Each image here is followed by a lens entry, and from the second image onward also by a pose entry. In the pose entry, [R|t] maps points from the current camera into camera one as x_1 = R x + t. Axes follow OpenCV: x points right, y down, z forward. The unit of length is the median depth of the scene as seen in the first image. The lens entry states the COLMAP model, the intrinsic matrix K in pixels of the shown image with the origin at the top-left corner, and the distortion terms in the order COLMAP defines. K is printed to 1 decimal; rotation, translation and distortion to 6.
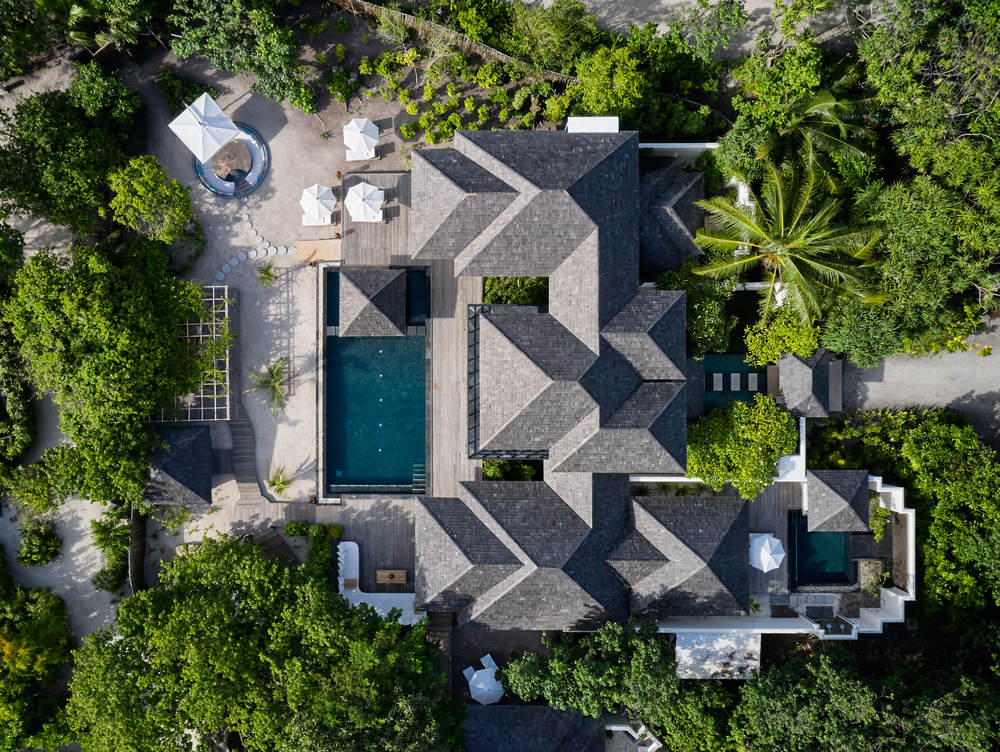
lens RADIAL K [[903.8, 0, 458.2], [0, 903.8, 375.6], [0, 0, 1]] dist [-0.015853, 0.002483]
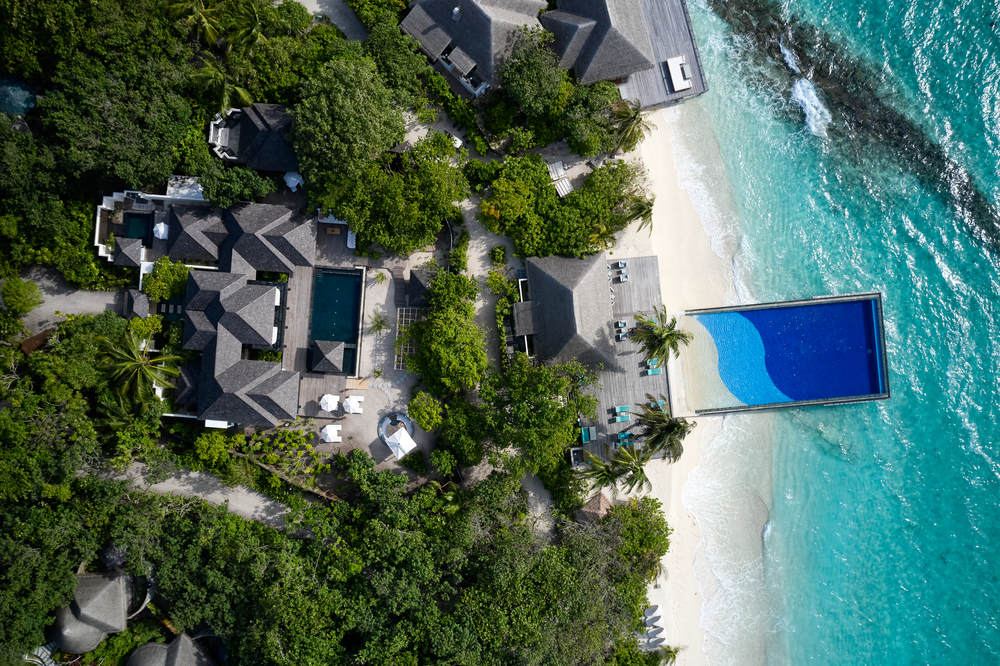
lens RADIAL K [[813.5, 0, 500.0], [0, 813.5, 333.0], [0, 0, 1]] dist [-0.007139, -0.005465]
pose [[-0.996499, -0.074343, 0.038248, -0.592343], [0.075133, -0.996980, 0.019626, -0.032350], [0.036674, 0.022431, 0.999076, -0.977925]]
